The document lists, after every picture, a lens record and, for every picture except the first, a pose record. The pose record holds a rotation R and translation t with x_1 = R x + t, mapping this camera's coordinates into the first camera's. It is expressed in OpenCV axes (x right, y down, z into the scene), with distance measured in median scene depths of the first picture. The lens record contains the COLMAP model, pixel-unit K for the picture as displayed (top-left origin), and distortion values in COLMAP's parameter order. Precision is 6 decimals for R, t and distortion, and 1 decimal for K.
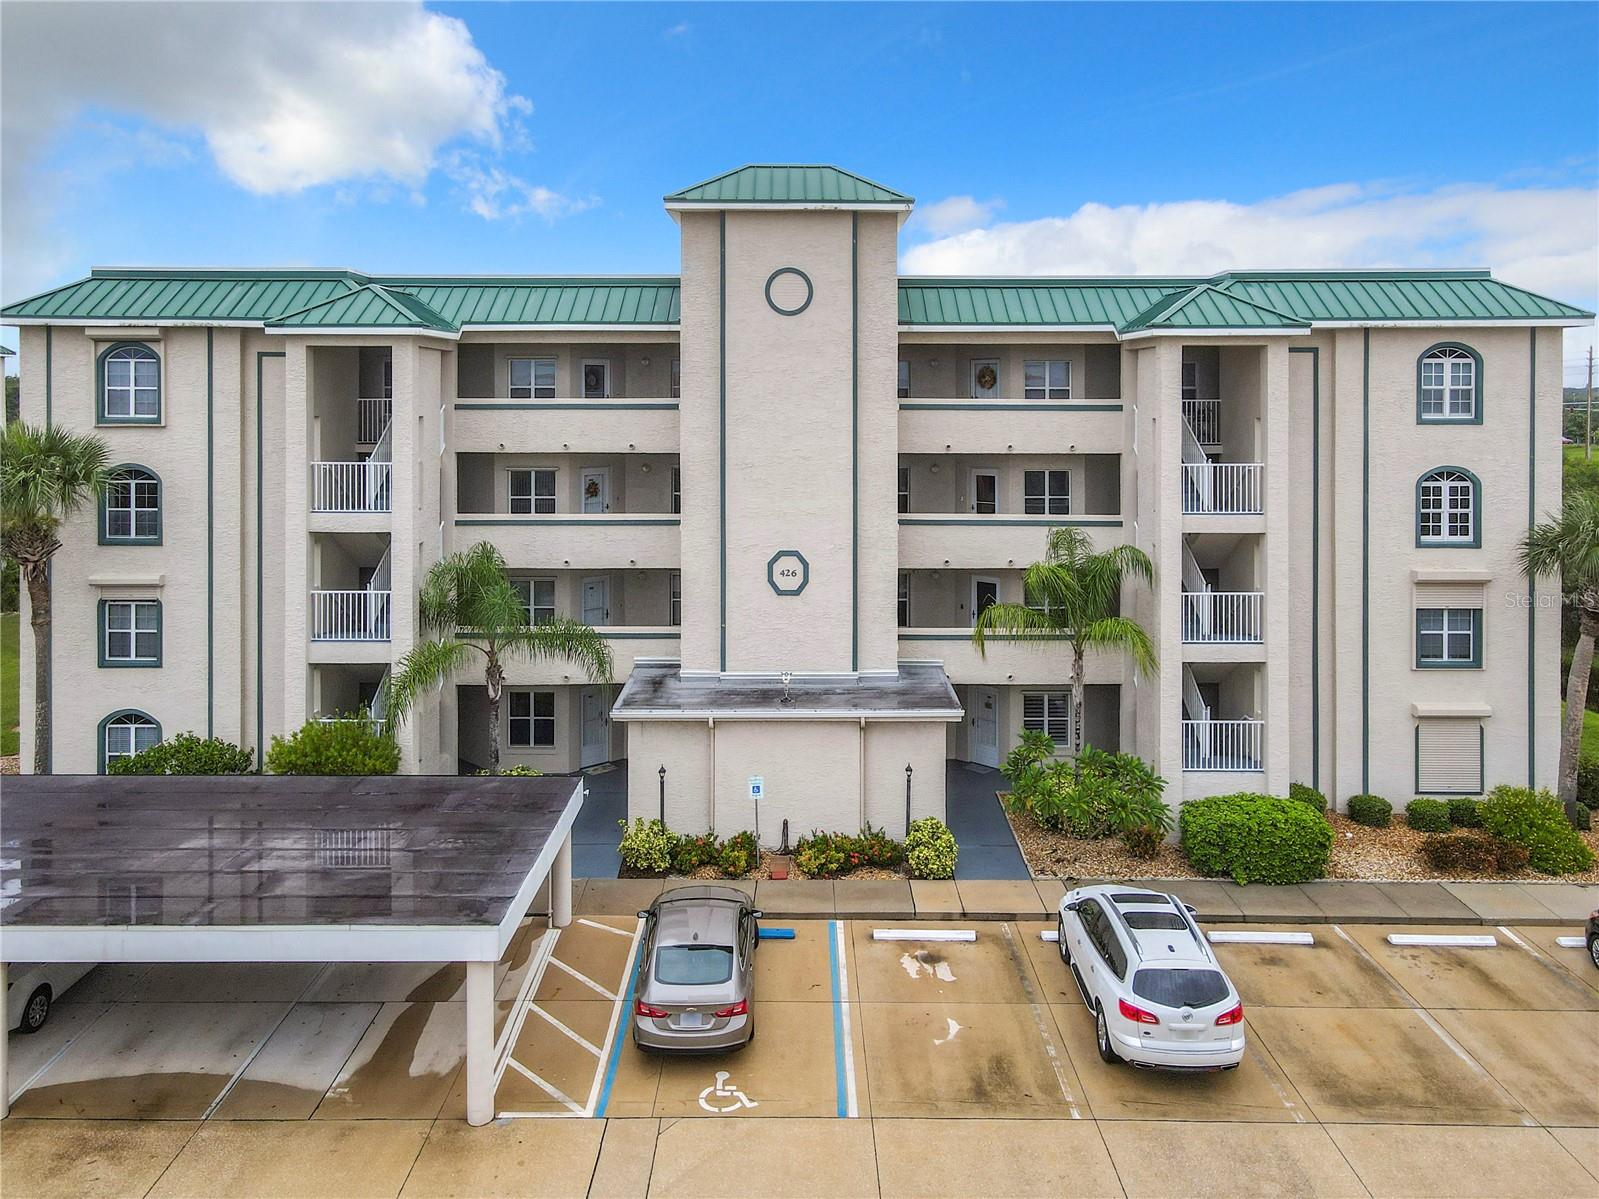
lens RADIAL K [[1231.4, 0, 782.7], [0, 1231.4, 413.6], [0, 0, 1]] dist [0.004393, 0.011921]
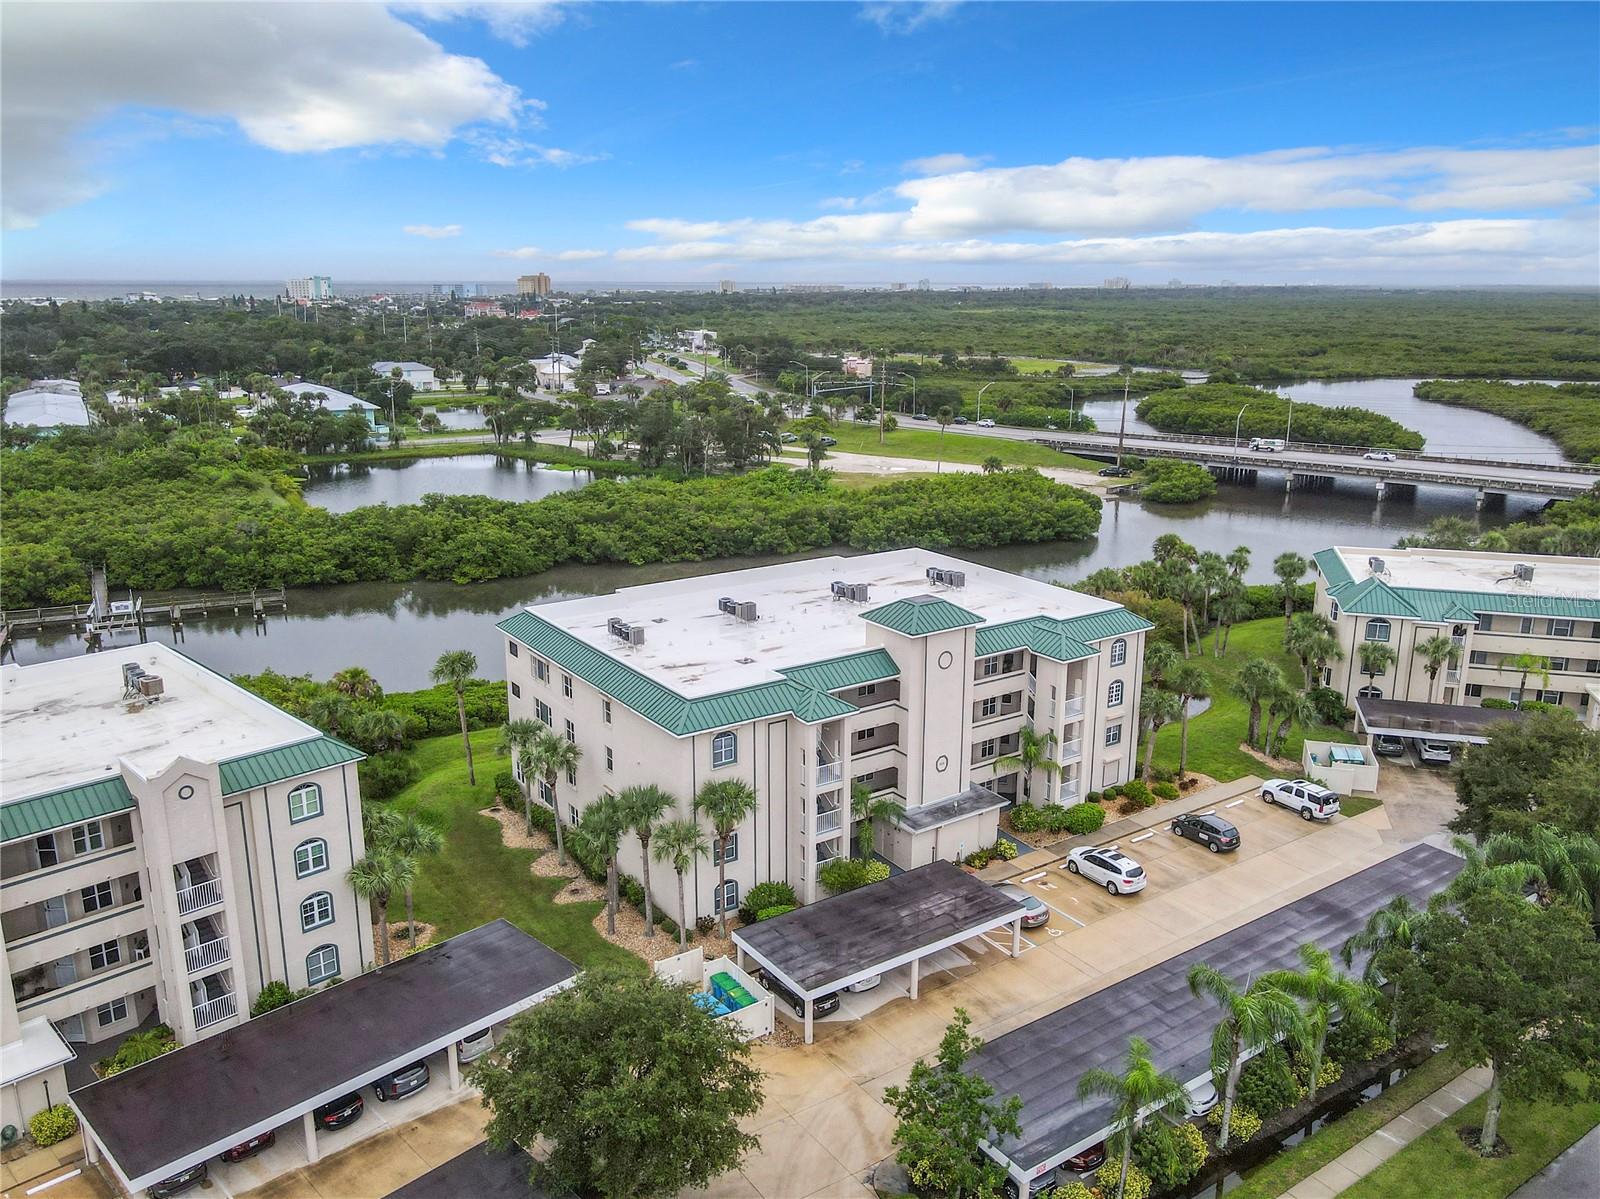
lens RADIAL K [[1256.4, 0, 832.3], [0, 1256.4, 600.9], [0, 0, 1]] dist [-0.004337, 0.013914]
pose [[0.802919, -0.141607, 0.579023, -1.691518], [-0.002487, 0.970568, 0.240813, -0.851244], [-0.596083, -0.194793, 0.778936, -0.869472]]
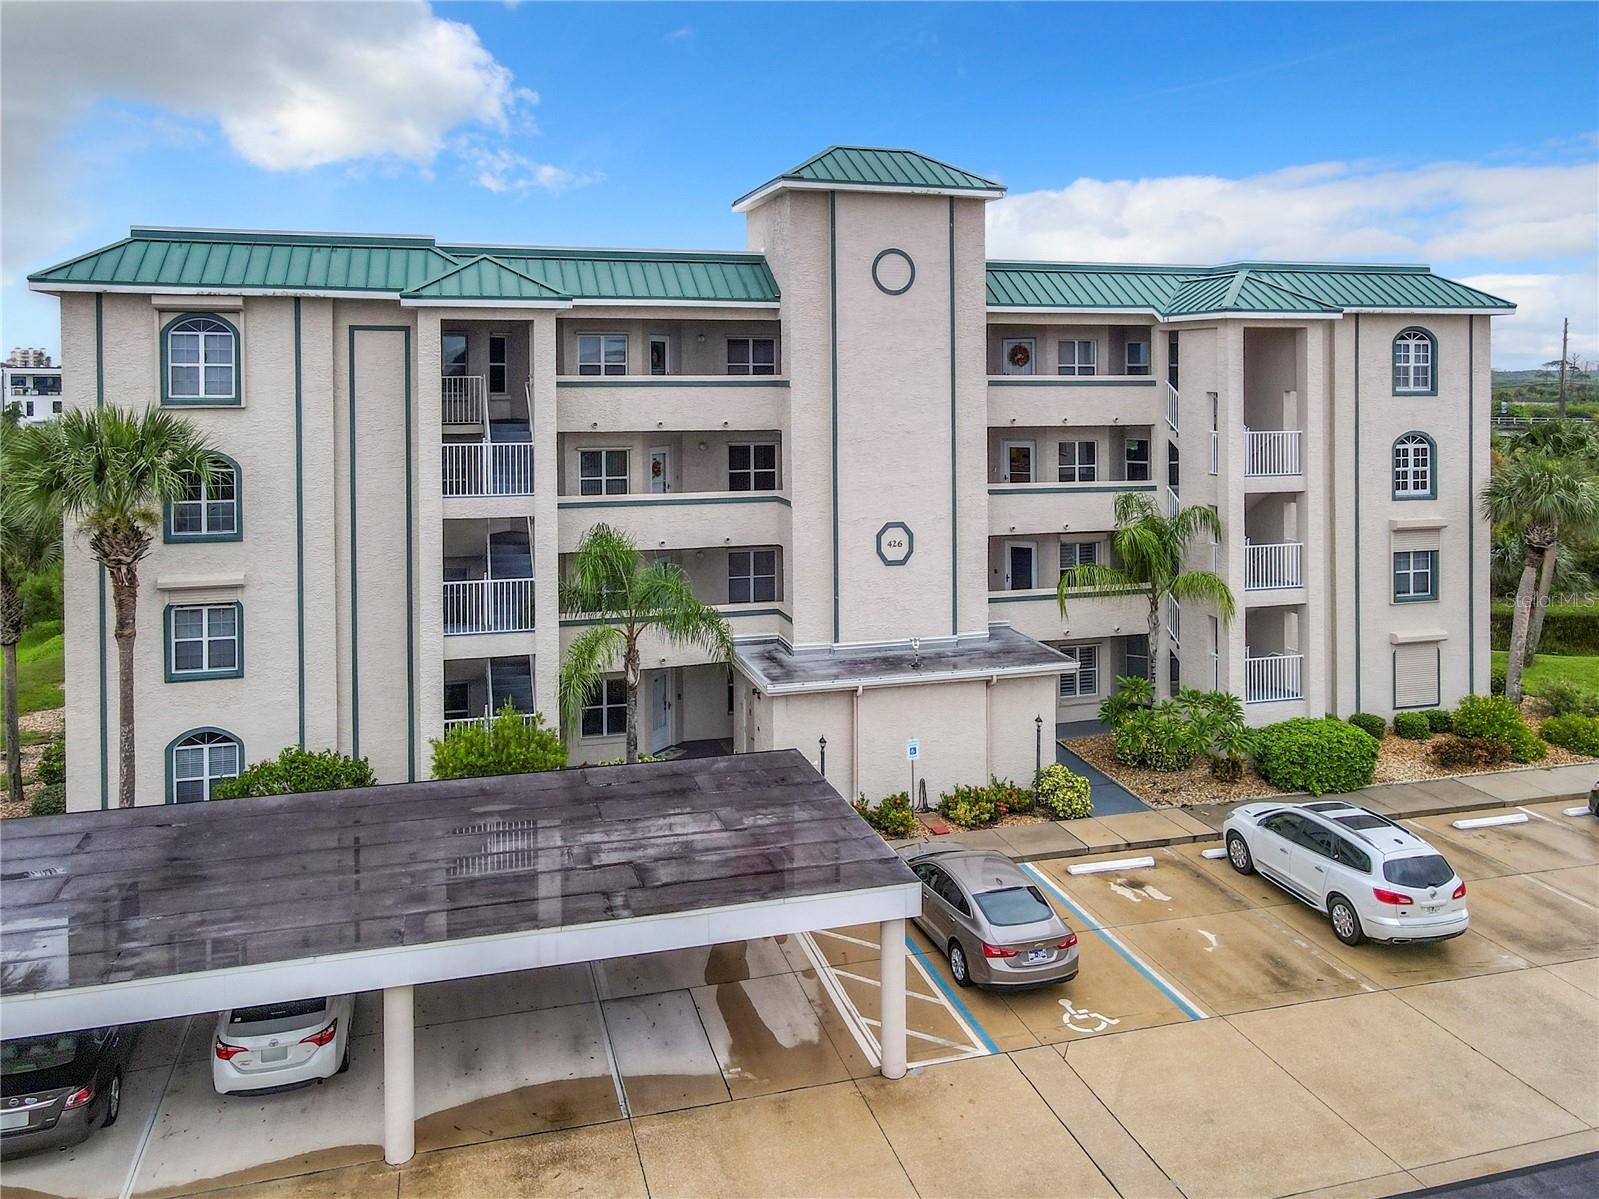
lens RADIAL K [[1267.3, 0, 791.4], [0, 1267.3, 391.5], [0, 0, 1]] dist [-0.001634, 0.028035]
pose [[0.956787, -0.005490, 0.290738, -0.393443], [0.005734, 0.999984, 0.000015, 0.000945], [-0.290733, 0.001653, 0.956803, 0.005687]]
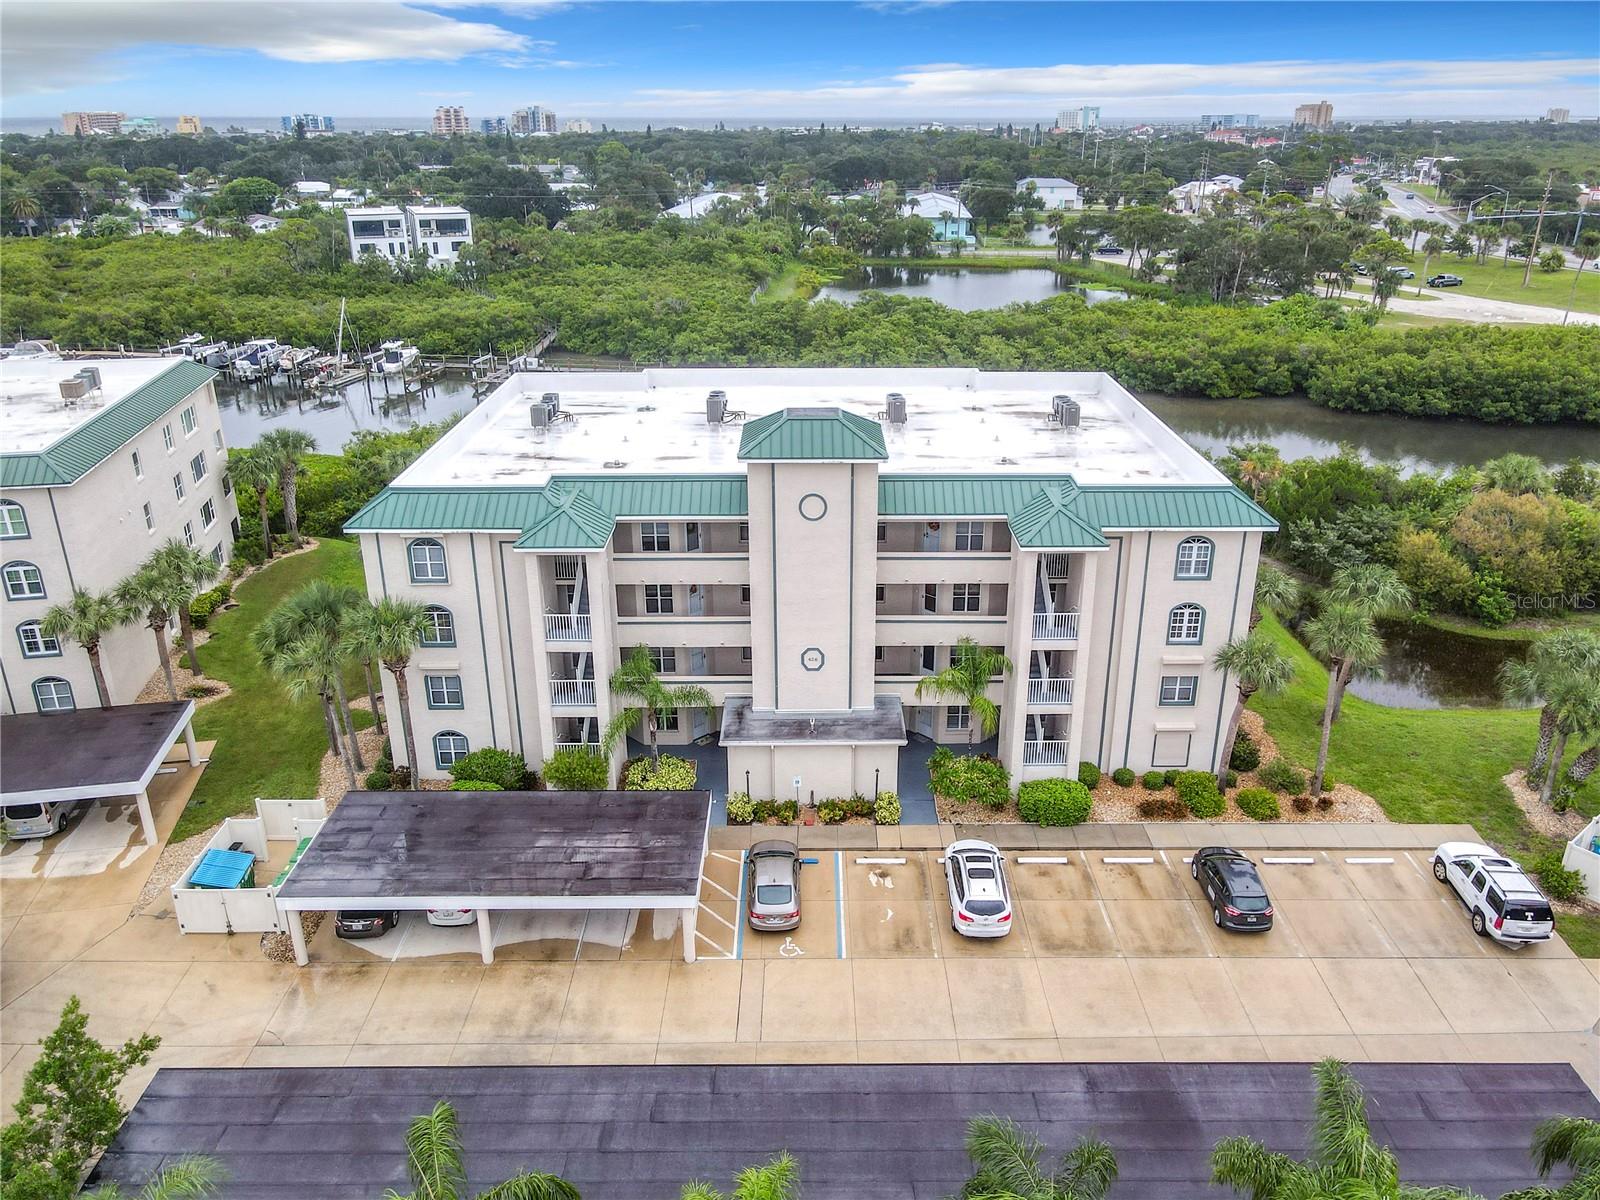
lens RADIAL K [[1209.1, 0, 812.7], [0, 1209.1, 591.9], [0, 0, 1]] dist [-0.005436, 0.041683]
pose [[0.999807, -0.004909, 0.019015, -0.028859], [-0.002247, 0.933293, 0.359109, -0.593671], [-0.019510, -0.359082, 0.933102, -0.594896]]
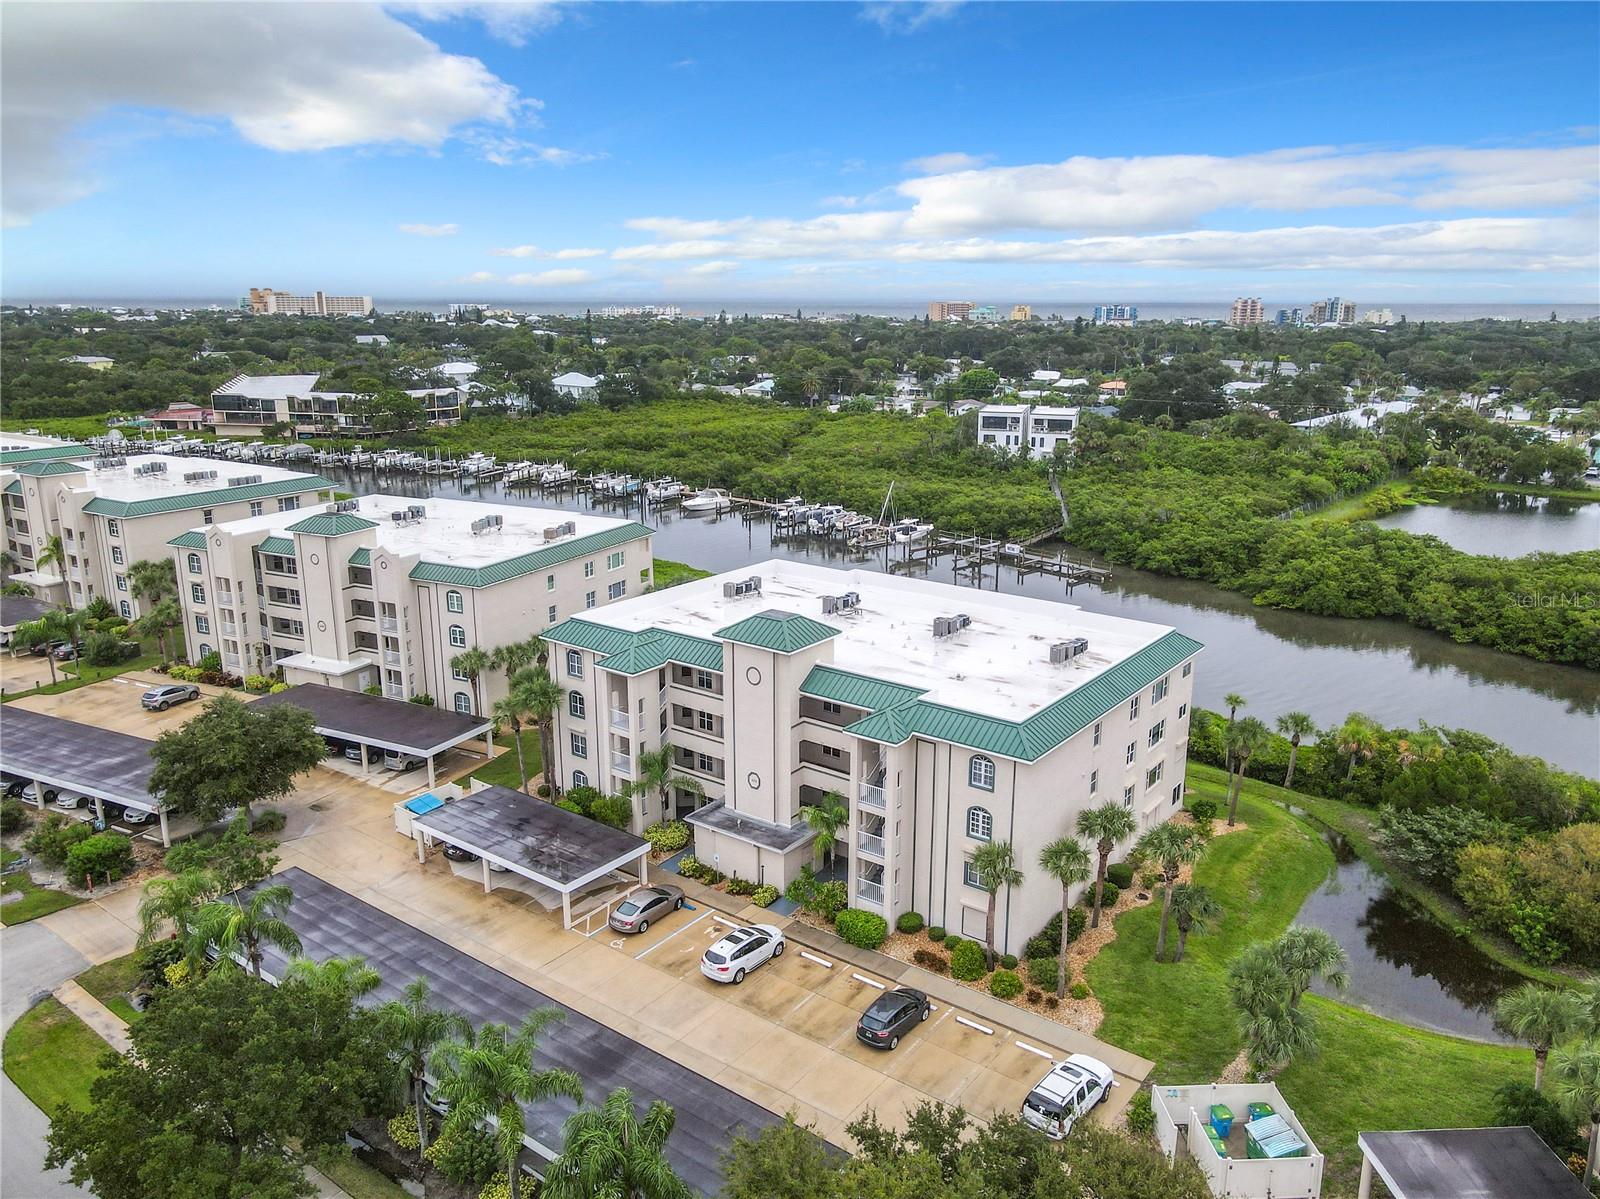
lens RADIAL K [[1197.0, 0, 820.2], [0, 1197.0, 583.0], [0, 0, 1]] dist [0.009747, 0.007085]
pose [[0.808039, 0.145434, -0.570896, 1.508137], [-0.012003, 0.972914, 0.230857, -0.865056], [0.589007, -0.179689, 0.787897, -0.830835]]
